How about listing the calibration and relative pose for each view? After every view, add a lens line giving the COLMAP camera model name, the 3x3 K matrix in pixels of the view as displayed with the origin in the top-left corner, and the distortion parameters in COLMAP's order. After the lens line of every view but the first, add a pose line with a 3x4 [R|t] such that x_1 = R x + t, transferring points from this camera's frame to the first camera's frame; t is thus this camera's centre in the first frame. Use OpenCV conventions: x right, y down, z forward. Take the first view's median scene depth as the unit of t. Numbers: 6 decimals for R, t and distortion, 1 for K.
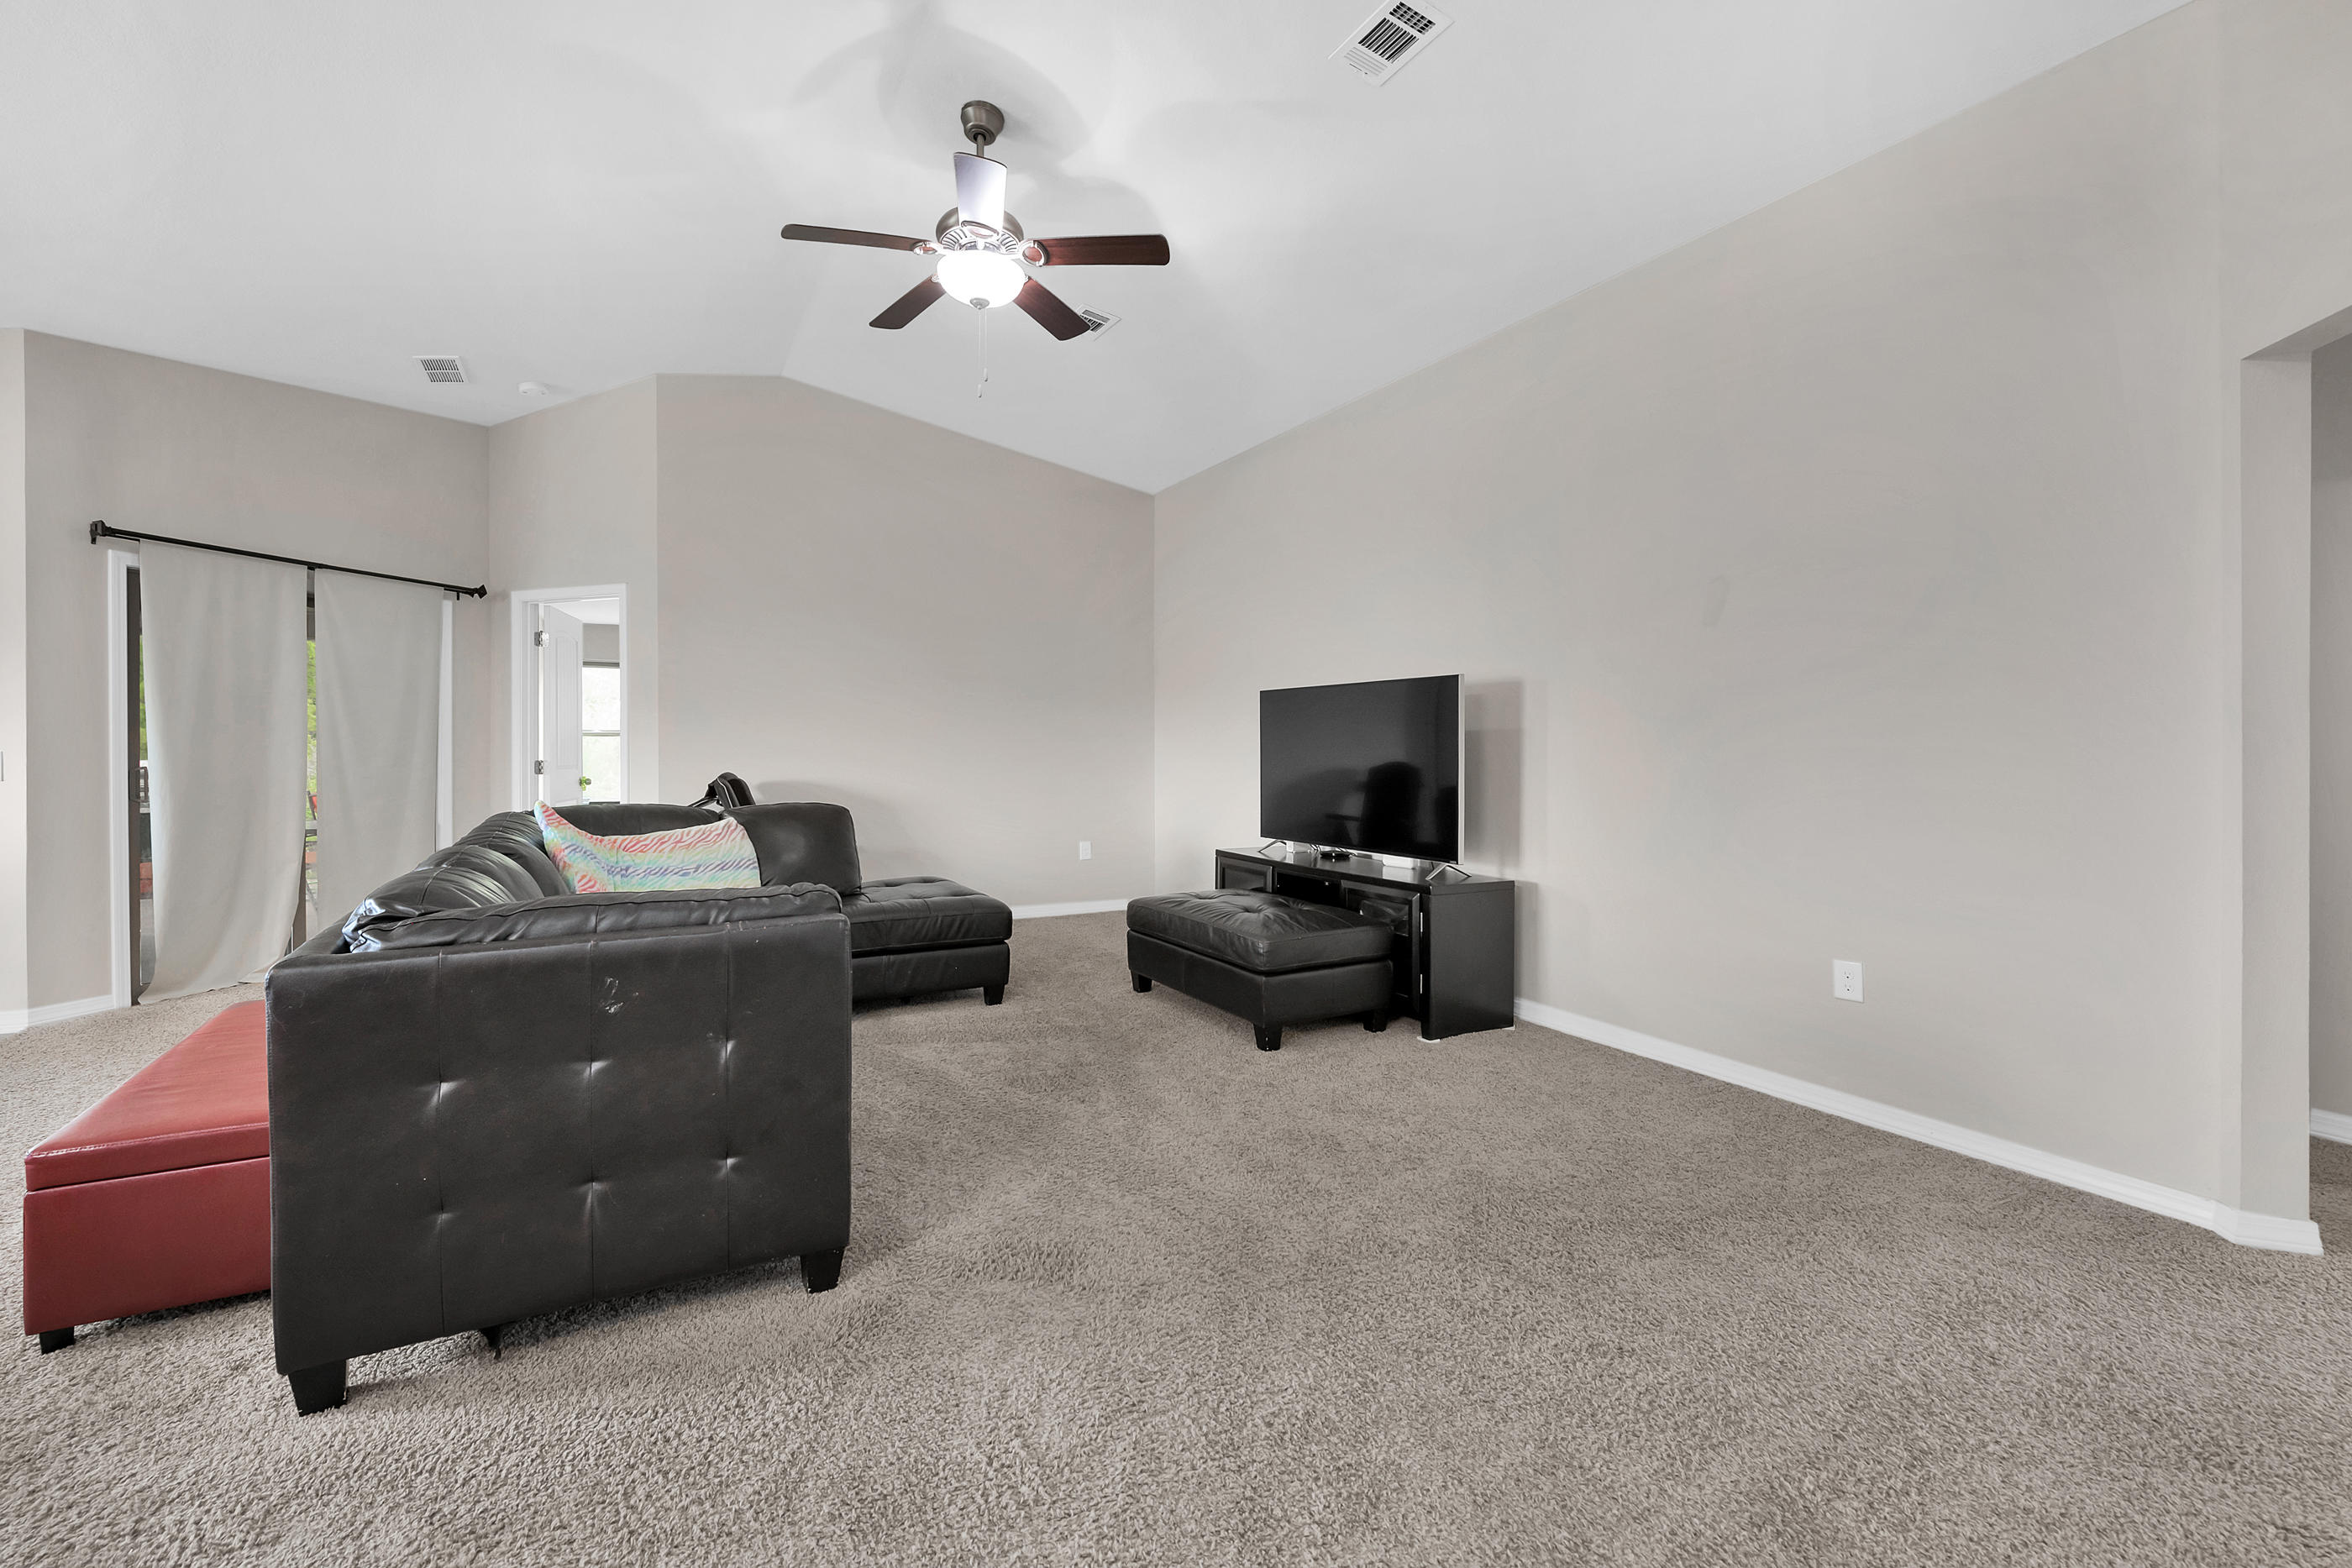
lens RADIAL K [[973.7, 0, 1173.6], [0, 973.7, 754.8], [0, 0, 1]] dist [0.000582, 0.000071]
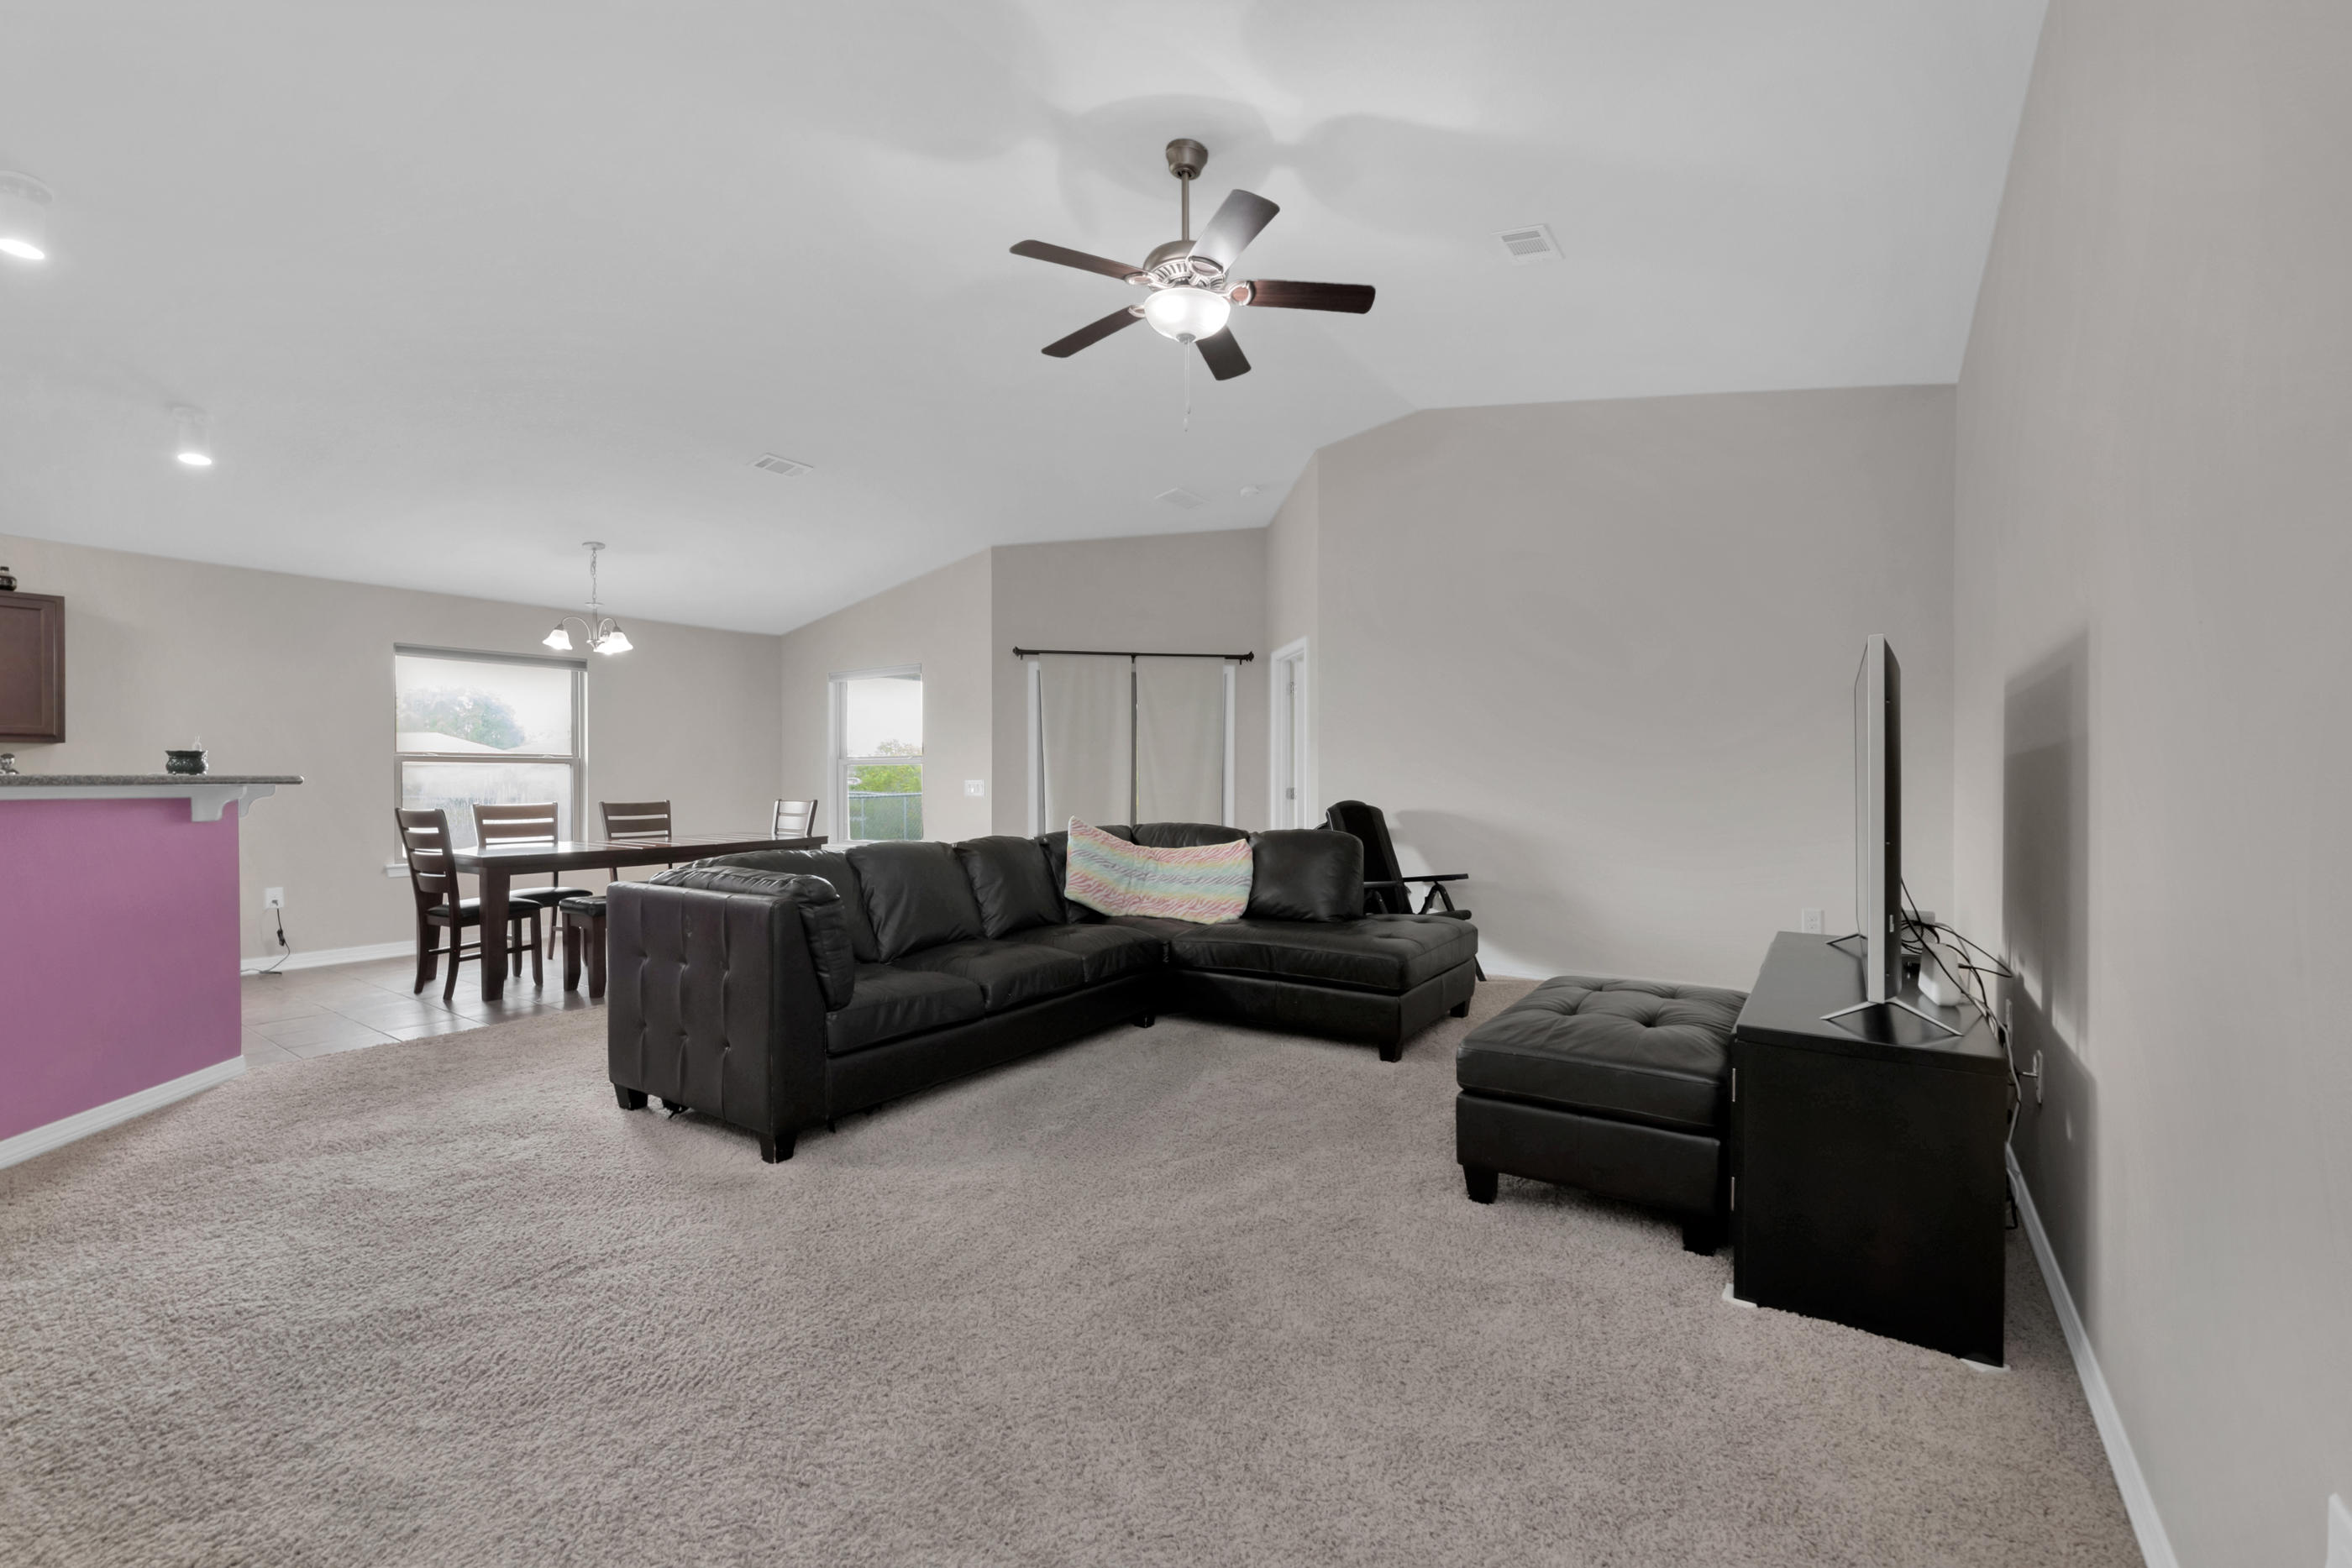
lens RADIAL K [[991.4, 0, 1129.2], [0, 991.4, 776.6], [0, 0, 1]] dist [-0.001696, -0.000576]
pose [[0.454212, -0.002060, -0.890891, 0.553770], [-0.002897, 0.999989, -0.003790, -0.003954], [0.890889, 0.004302, 0.454201, 0.383401]]
